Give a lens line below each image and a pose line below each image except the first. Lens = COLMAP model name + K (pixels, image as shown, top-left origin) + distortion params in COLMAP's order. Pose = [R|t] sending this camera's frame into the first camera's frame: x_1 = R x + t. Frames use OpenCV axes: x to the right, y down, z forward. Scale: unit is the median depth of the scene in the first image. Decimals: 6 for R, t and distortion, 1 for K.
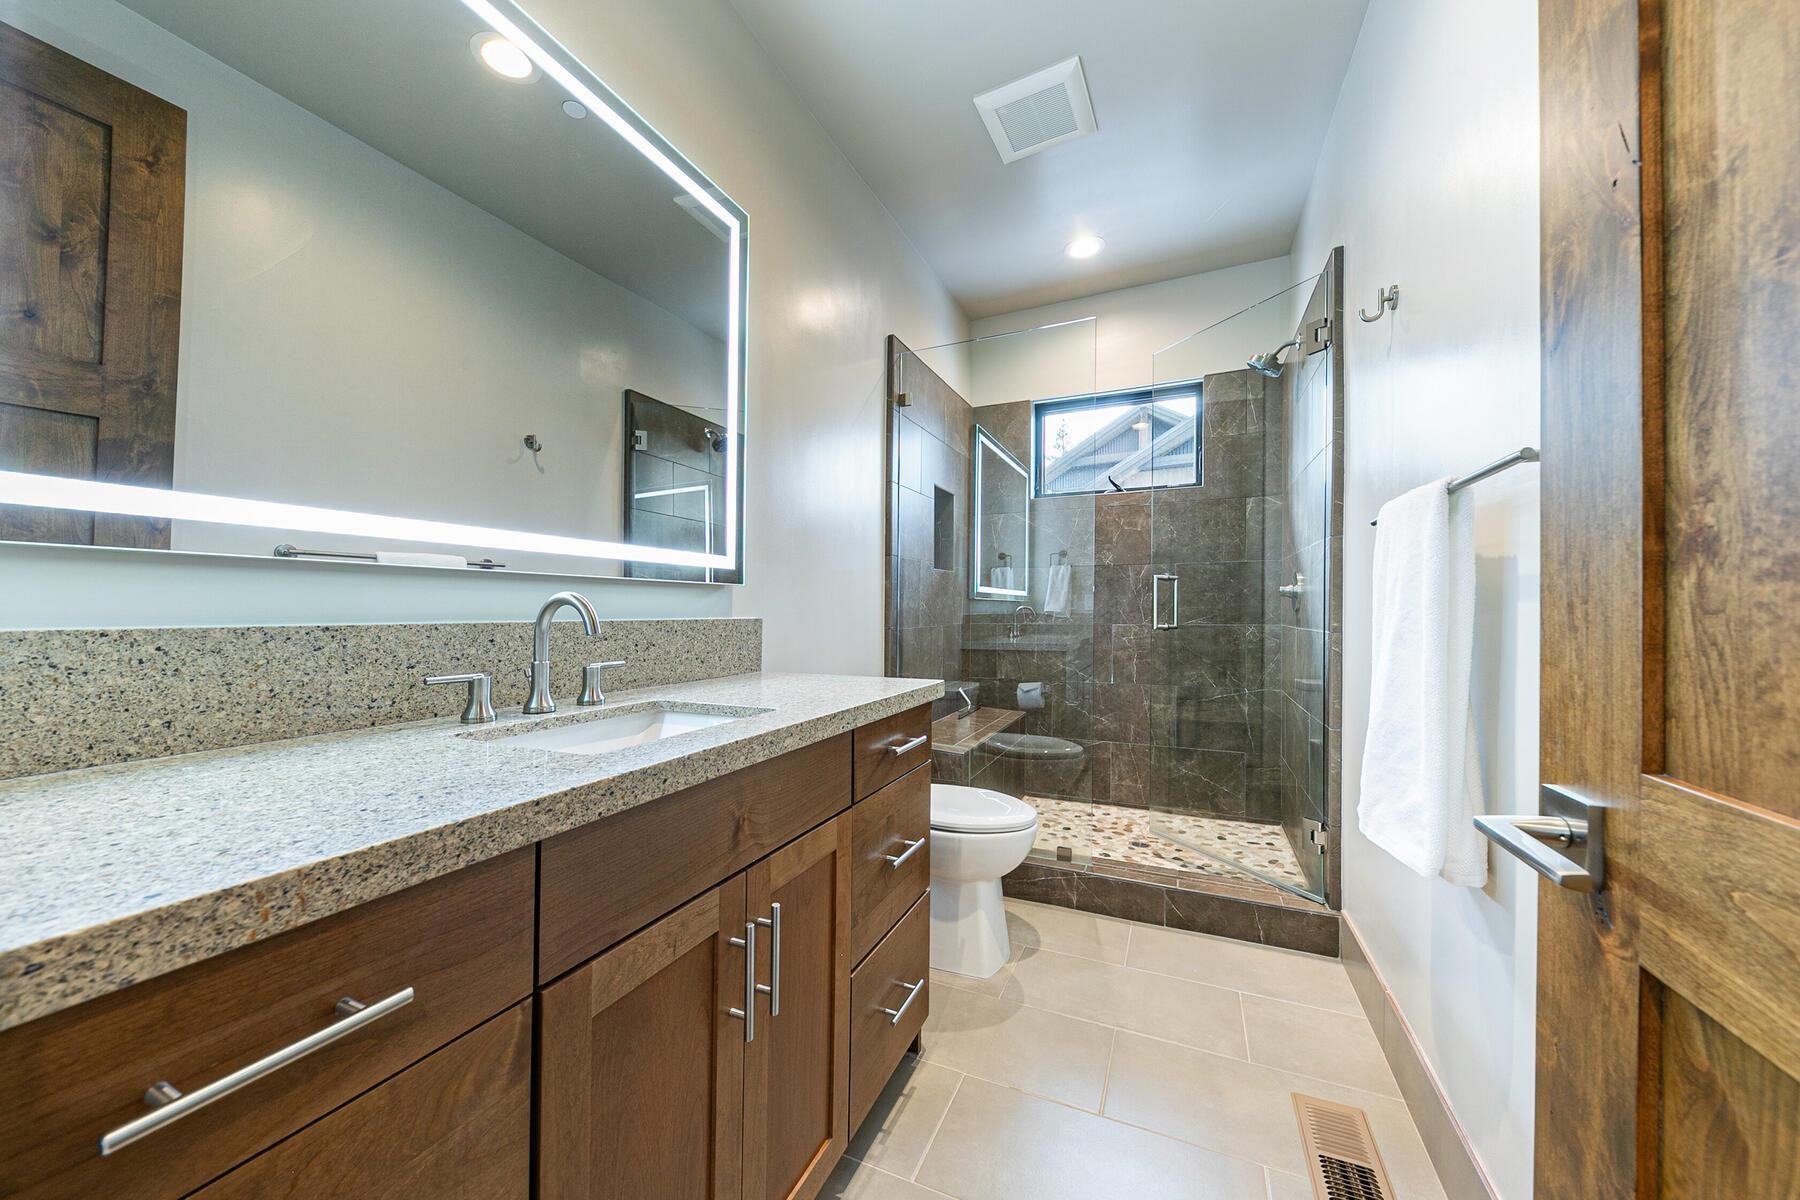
lens RADIAL K [[629.4, 0, 905.1], [0, 629.4, 605.3], [0, 0, 1]] dist [0.001434, -0.001981]
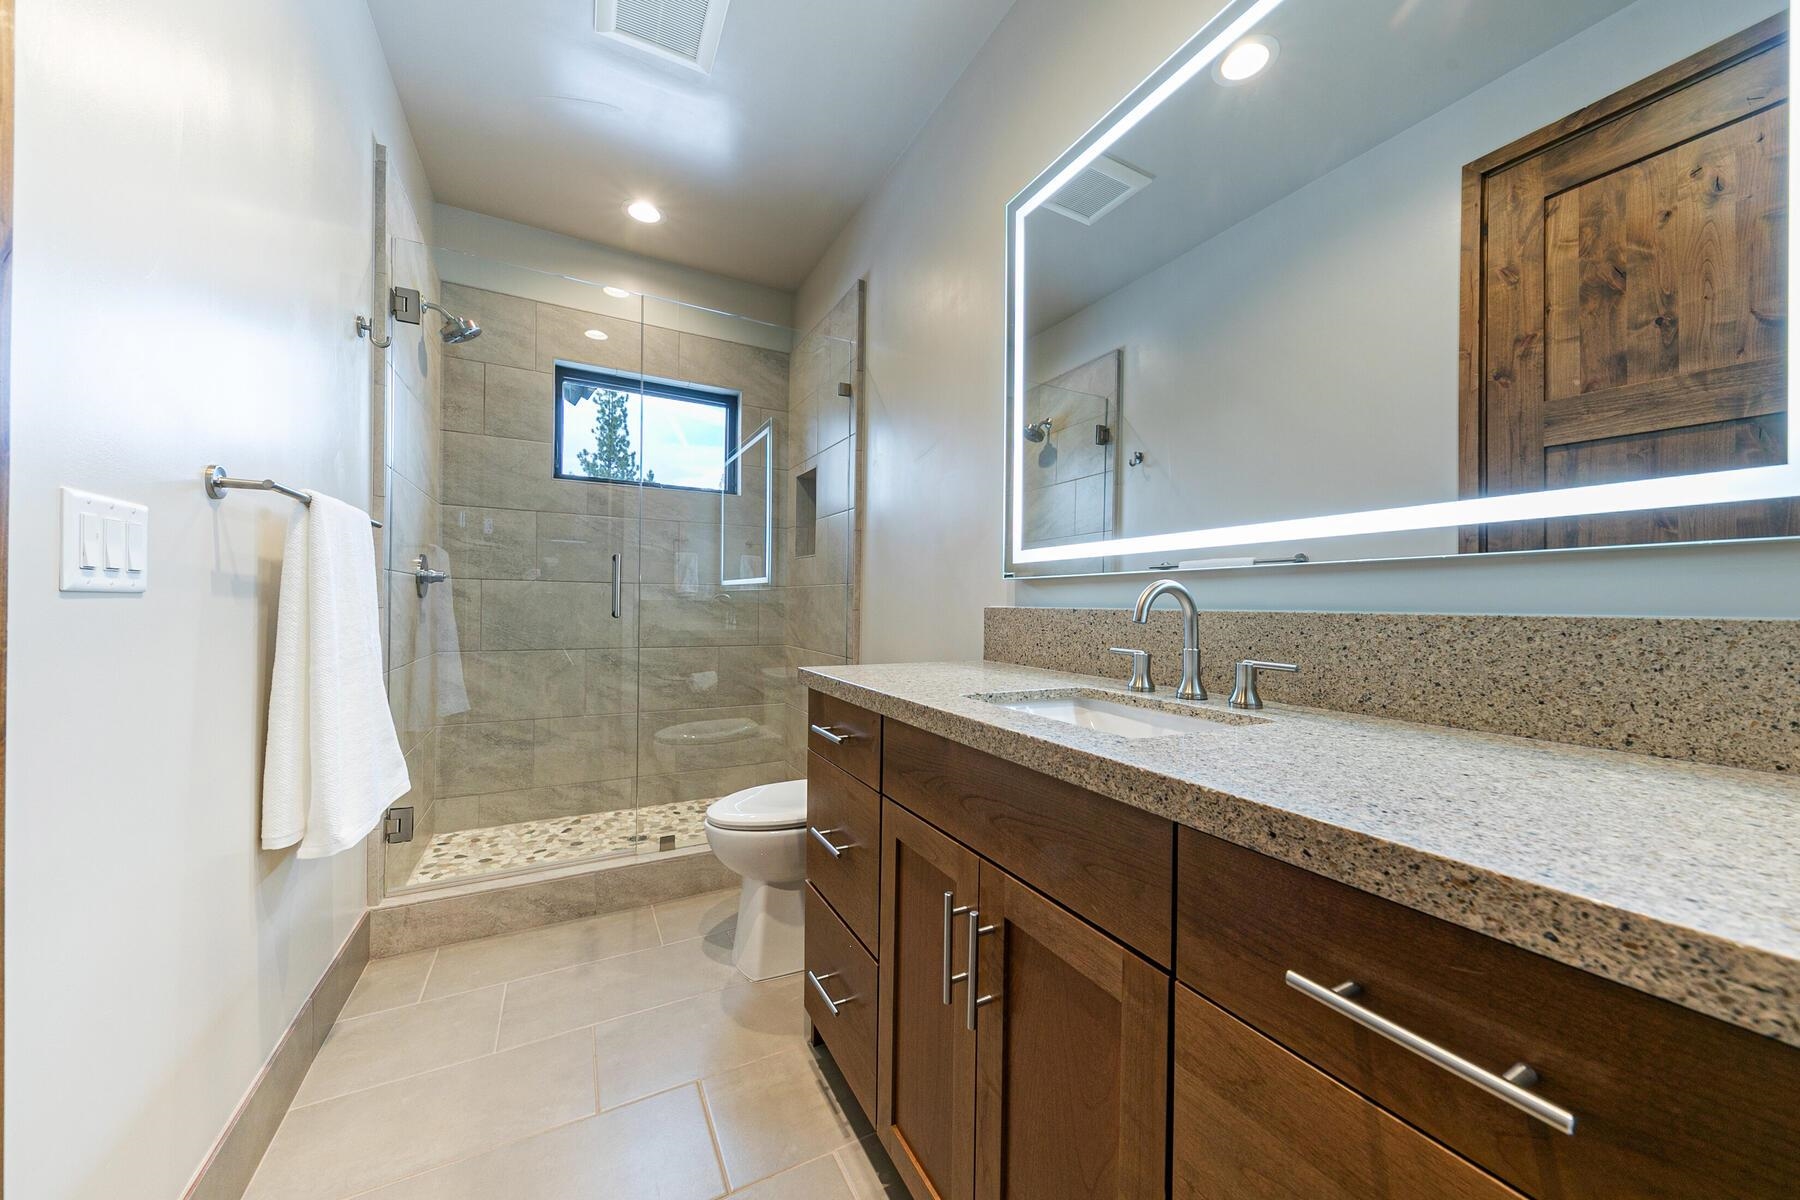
lens RADIAL K [[629.4, 0, 905.1], [0, 629.4, 605.3], [0, 0, 1]] dist [0.001434, -0.001981]
pose [[-0.624408, -0.001674, -0.781097, 0.496138], [0.003024, 0.999985, -0.004561, 0.009764], [0.781093, -0.005210, -0.624393, 1.216211]]
